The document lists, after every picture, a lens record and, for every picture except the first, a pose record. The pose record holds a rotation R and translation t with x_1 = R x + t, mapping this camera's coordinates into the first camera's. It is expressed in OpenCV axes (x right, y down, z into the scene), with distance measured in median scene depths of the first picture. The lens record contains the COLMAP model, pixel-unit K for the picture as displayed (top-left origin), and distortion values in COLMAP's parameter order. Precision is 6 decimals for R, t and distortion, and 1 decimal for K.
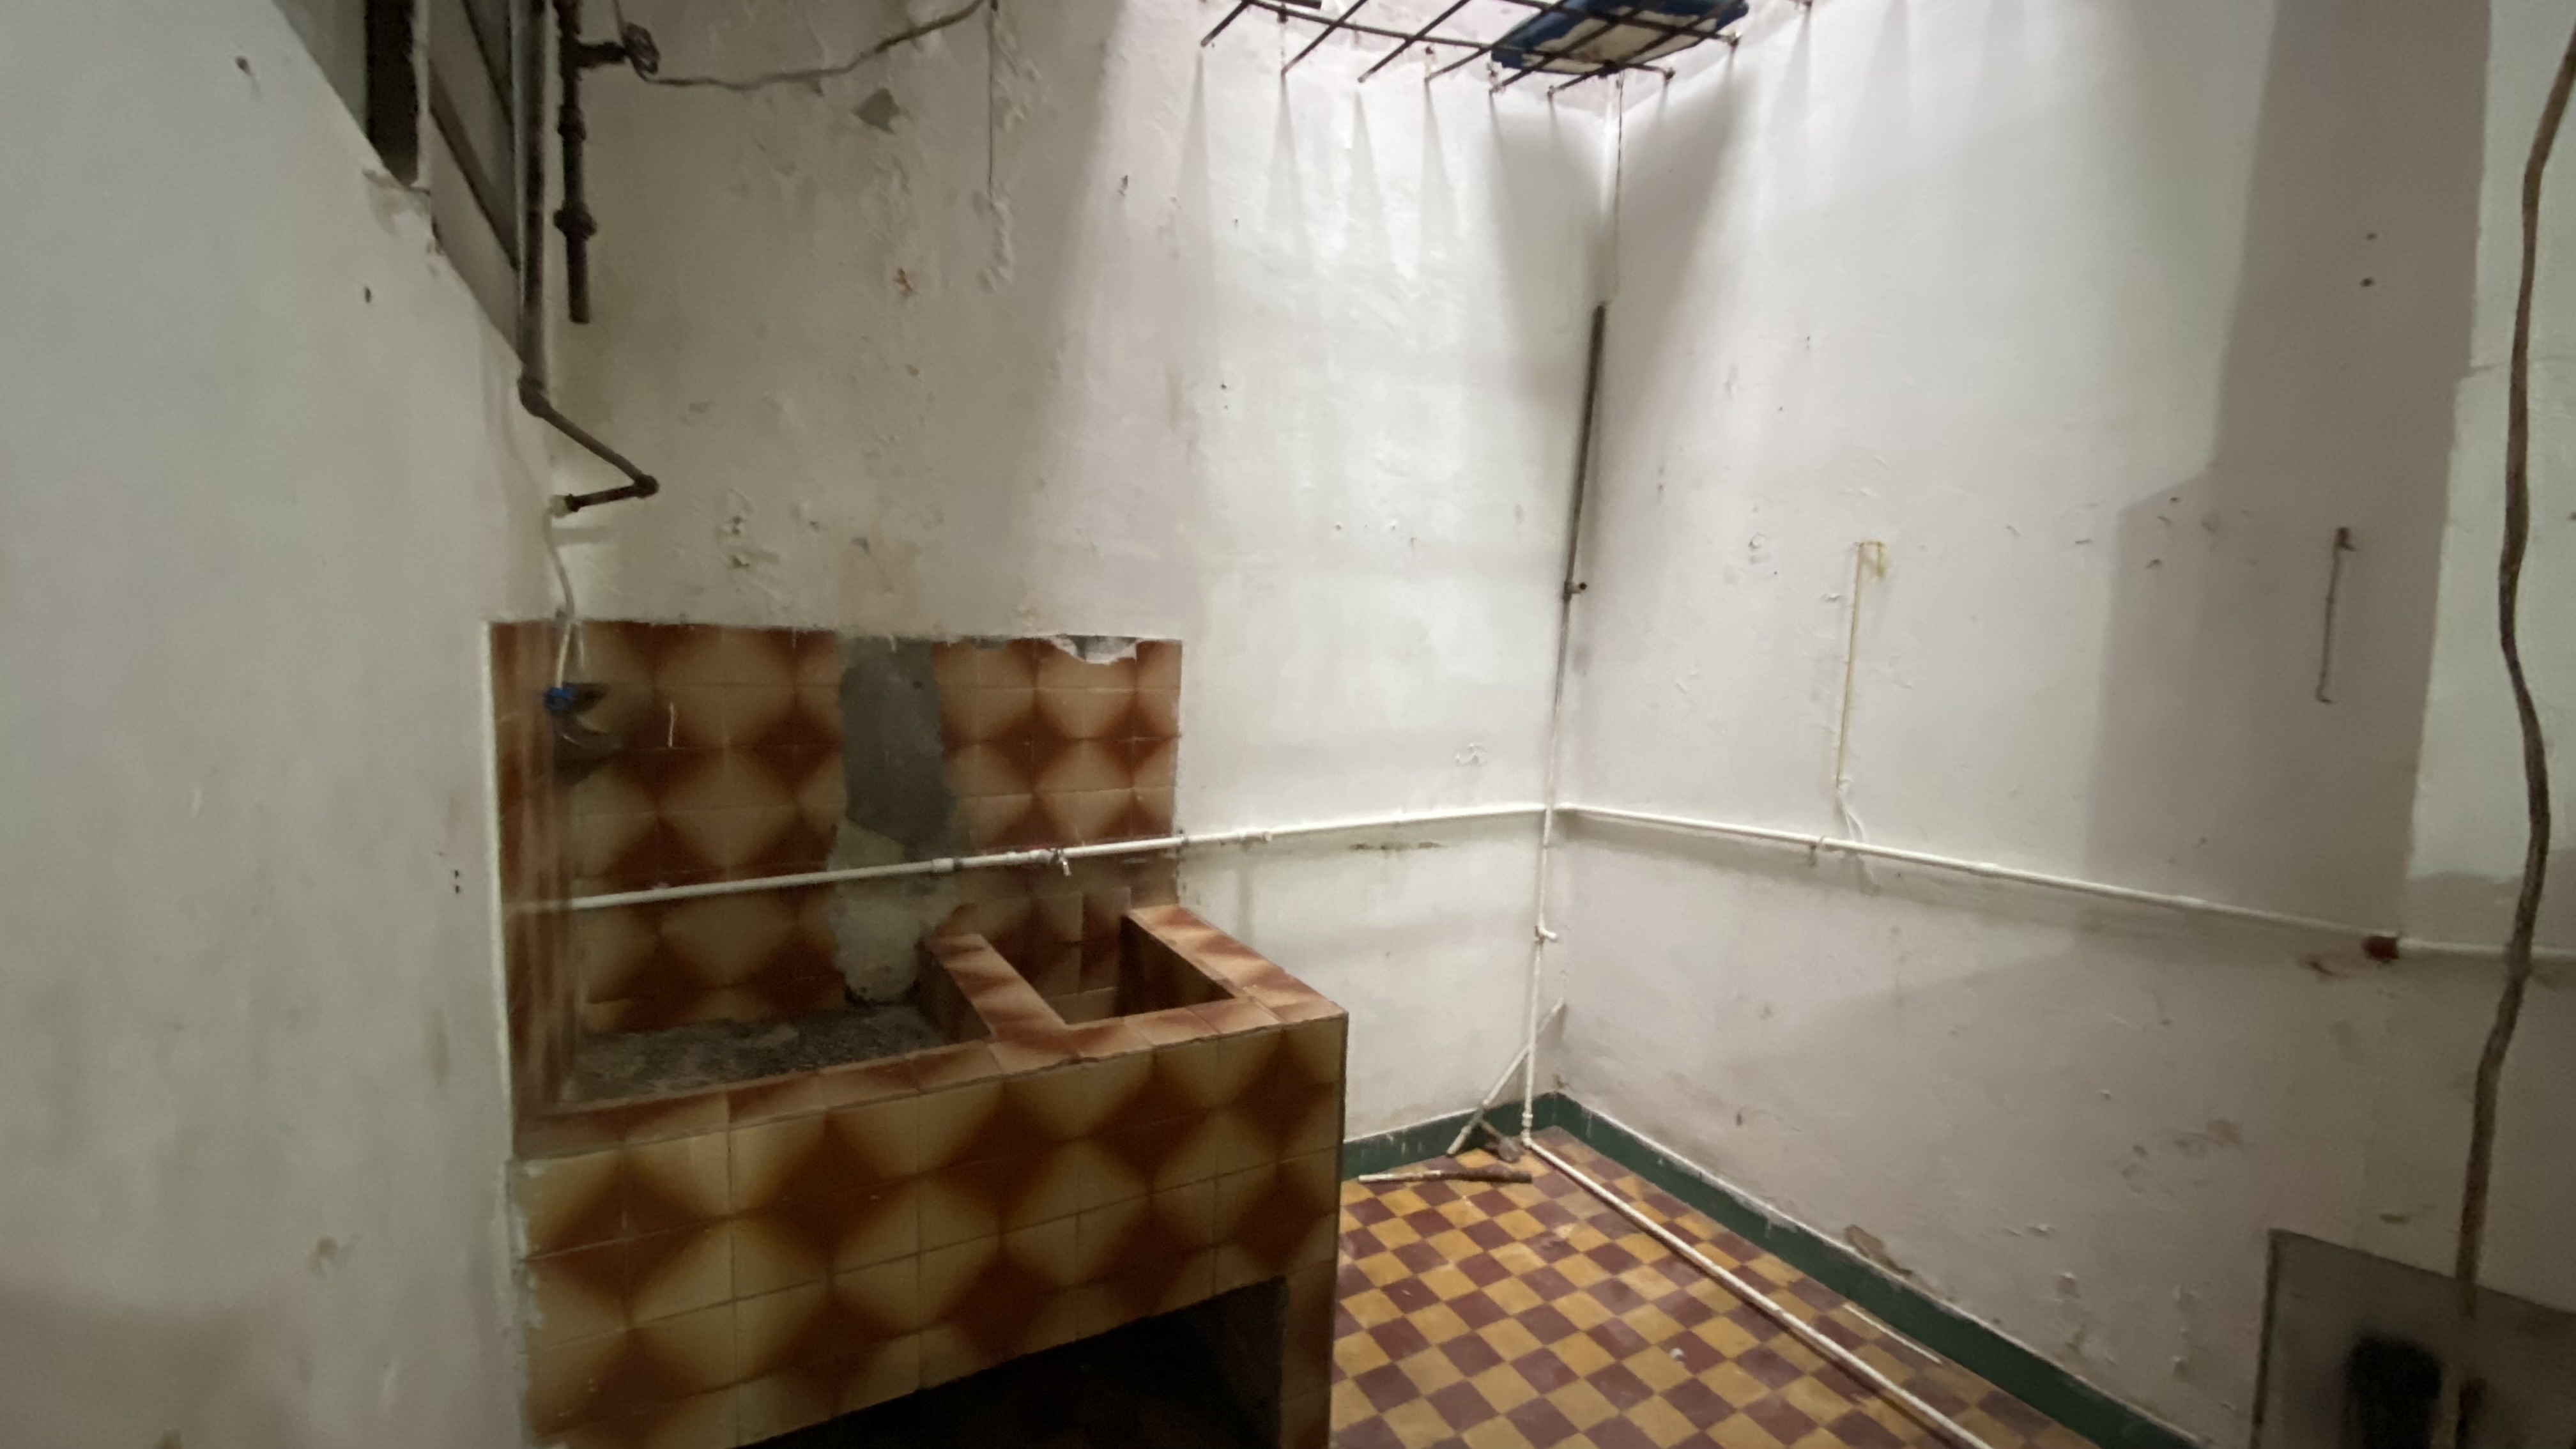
lens RADIAL K [[1059.4, 0, 1287.1], [0, 1059.4, 713.6], [0, 0, 1]] dist [-0.026034, -0.003768]
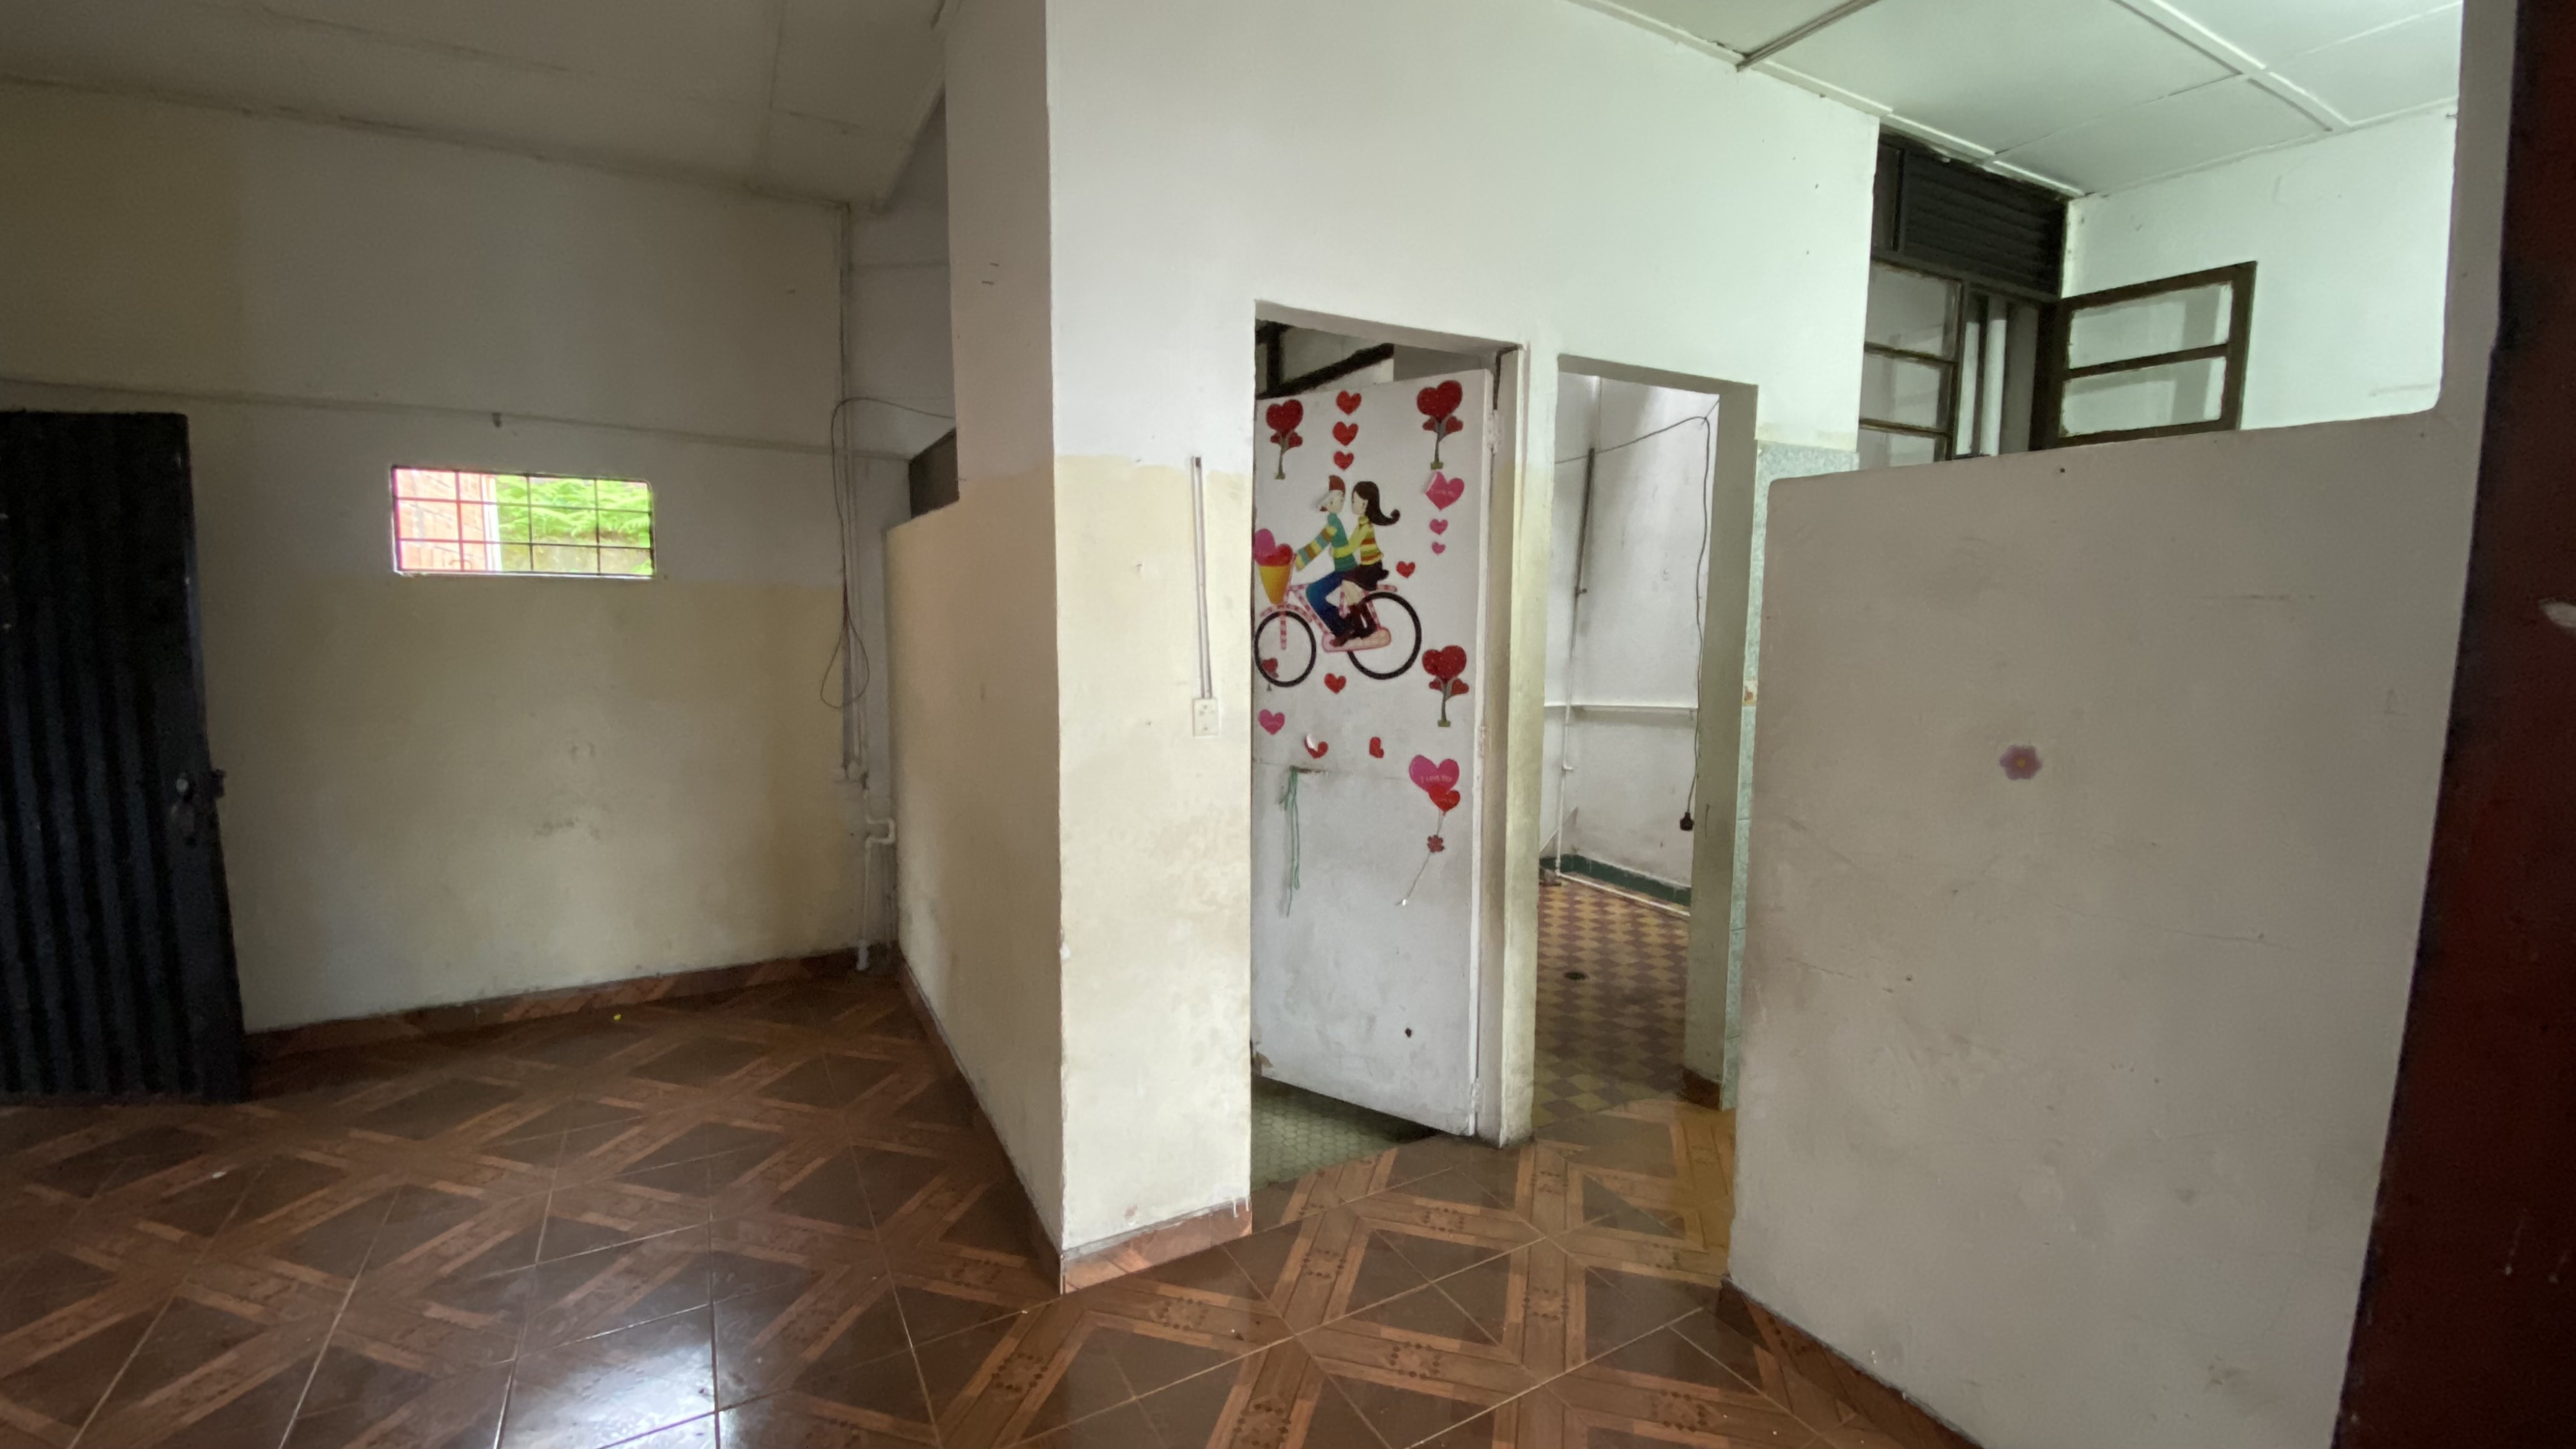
lens RADIAL K [[1059.4, 0, 1283.9], [0, 1059.4, 718.9], [0, 0, 1]] dist [-0.026034, -0.003768]
pose [[0.999904, -0.012058, -0.006872, -0.269398], [0.012181, 0.999762, 0.018123, 0.075661], [0.006652, -0.018205, 0.999812, -0.976887]]
